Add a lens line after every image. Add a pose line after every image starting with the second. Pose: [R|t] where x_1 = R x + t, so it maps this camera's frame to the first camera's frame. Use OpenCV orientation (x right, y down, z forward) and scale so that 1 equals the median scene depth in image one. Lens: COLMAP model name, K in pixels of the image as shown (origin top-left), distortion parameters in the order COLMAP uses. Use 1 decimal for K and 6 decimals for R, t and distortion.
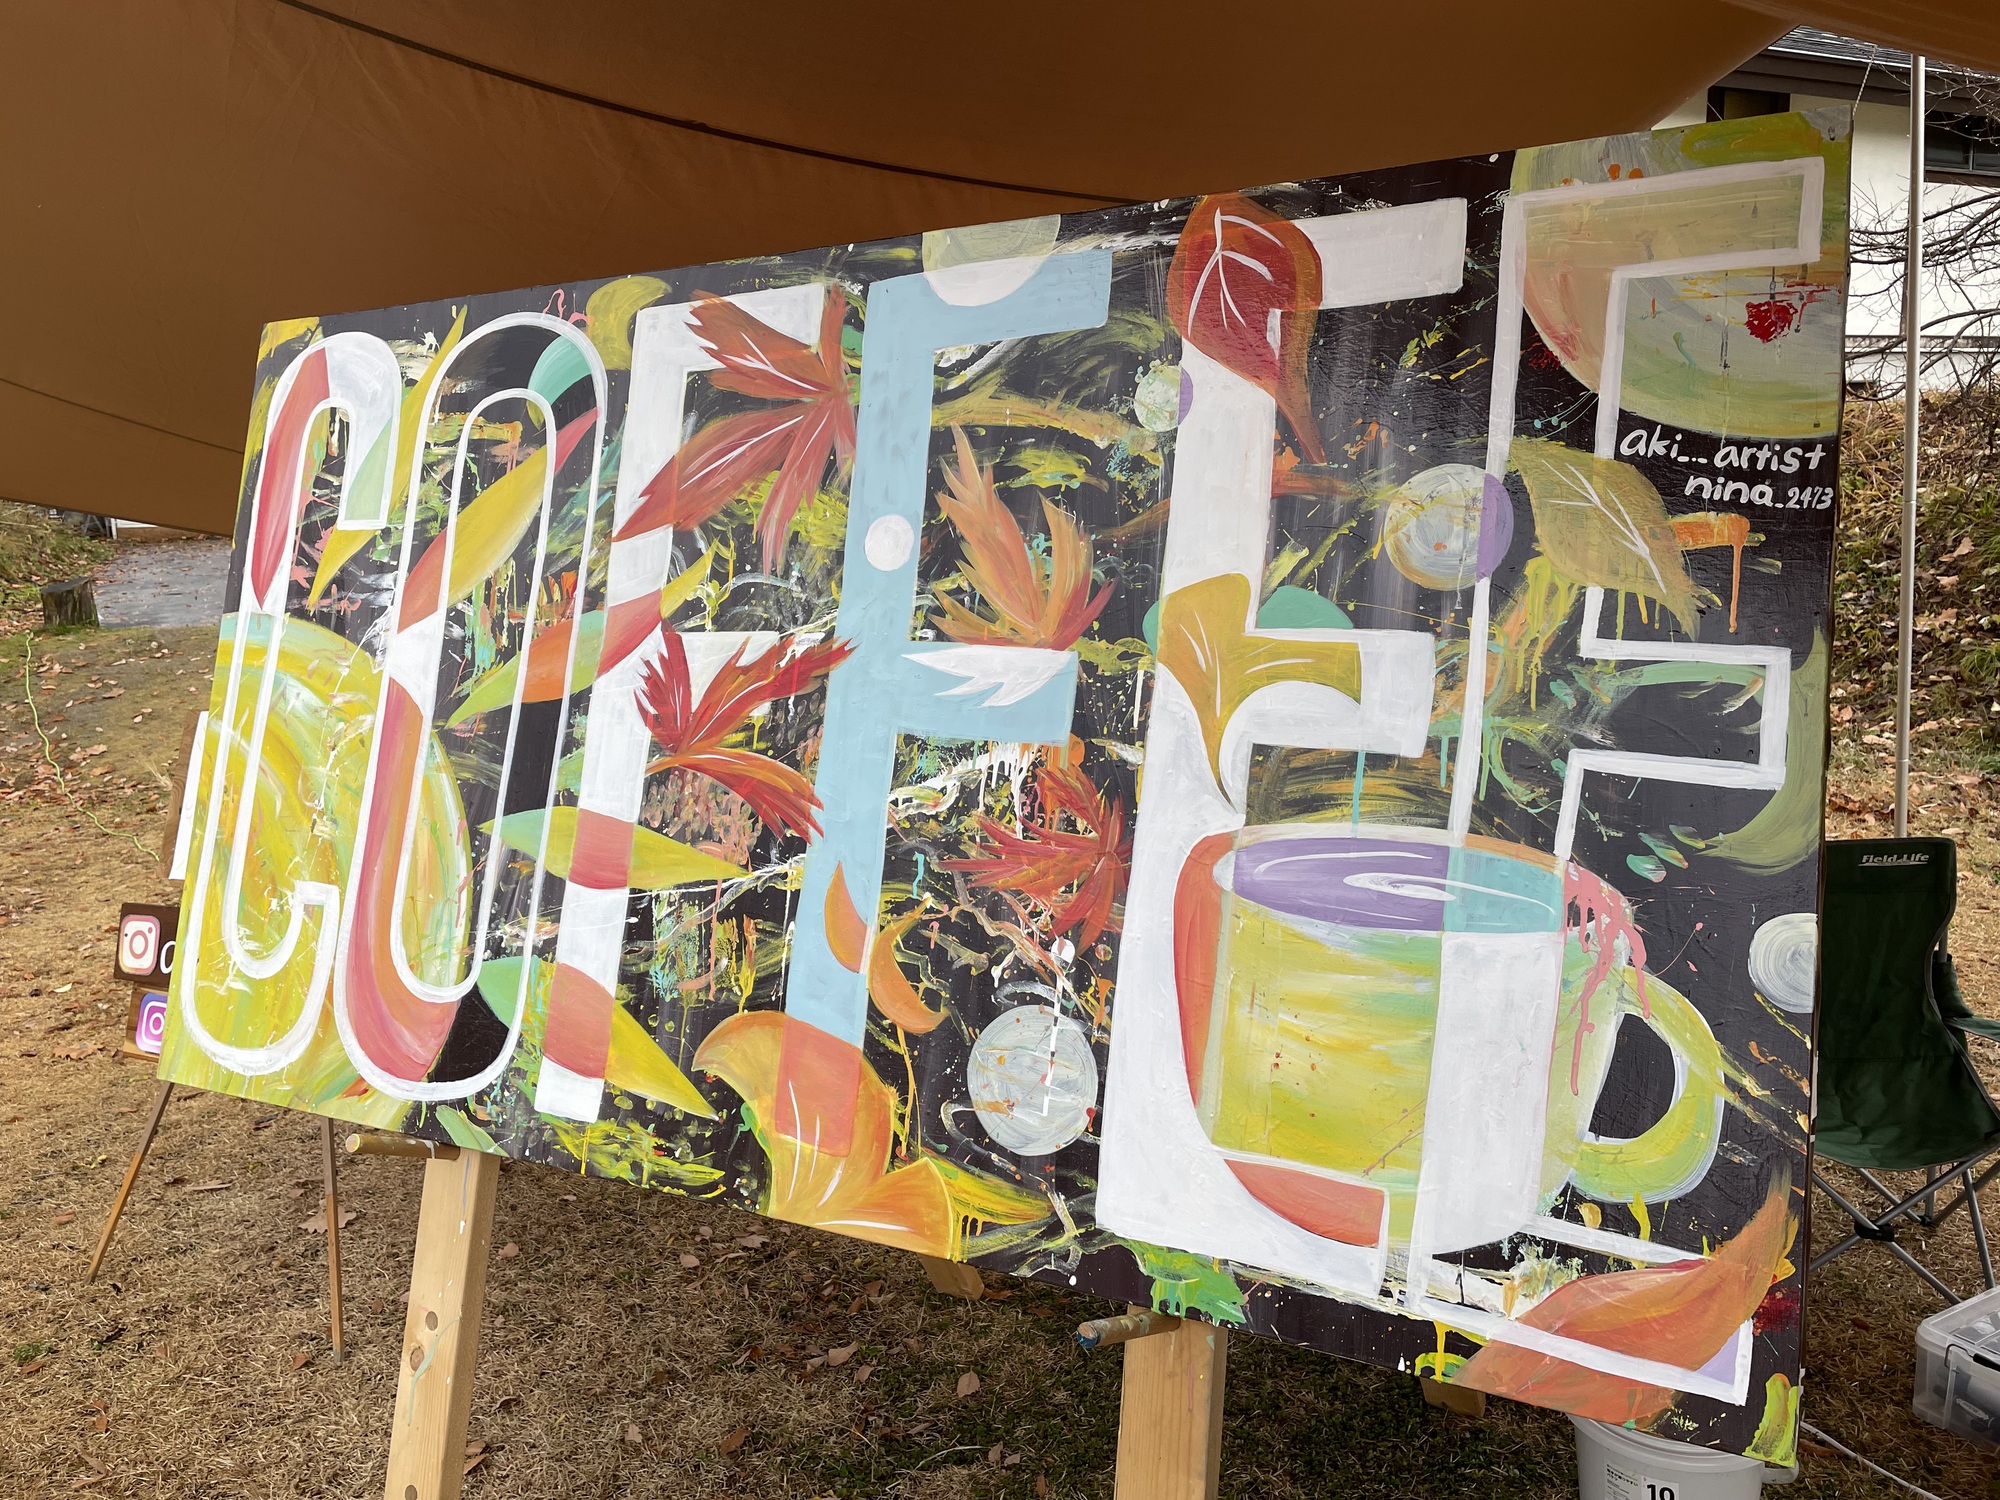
lens RADIAL K [[1522.5, 0, 997.0], [0, 1522.5, 744.5], [0, 0, 1]] dist [0.052390, -0.058683]
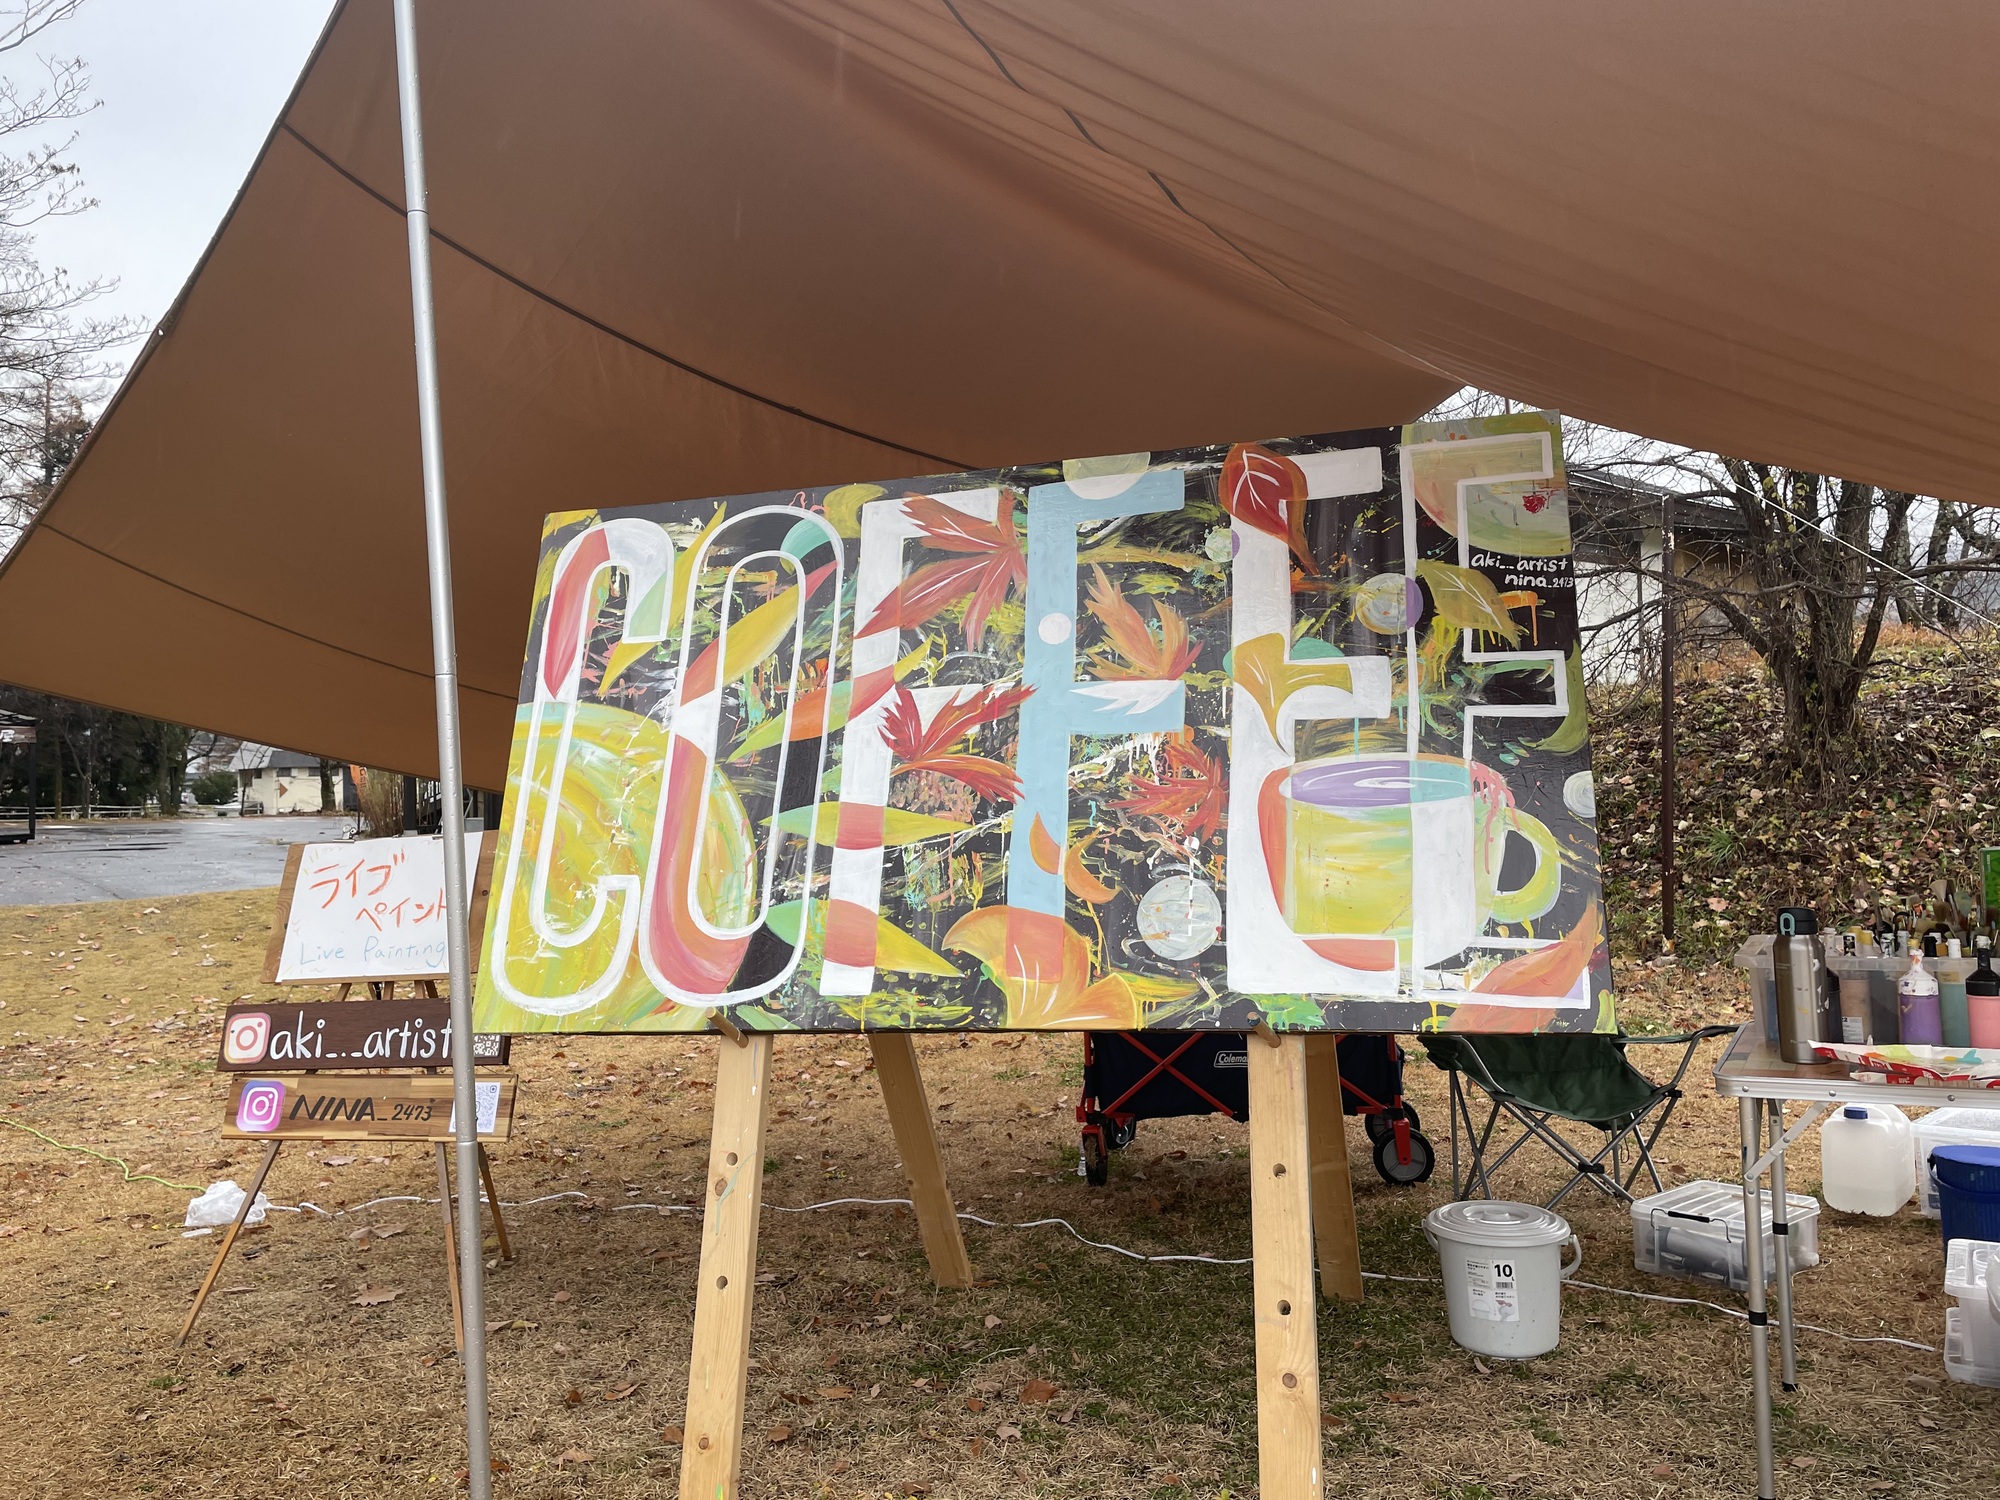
lens RADIAL K [[1522.5, 0, 1000.0], [0, 1522.5, 745.3], [0, 0, 1]] dist [0.052390, -0.058683]
pose [[0.974628, 0.012565, 0.223479, -0.531910], [0.035743, 0.976875, -0.210801, 0.365596], [-0.220960, 0.213440, 0.951641, -0.598323]]
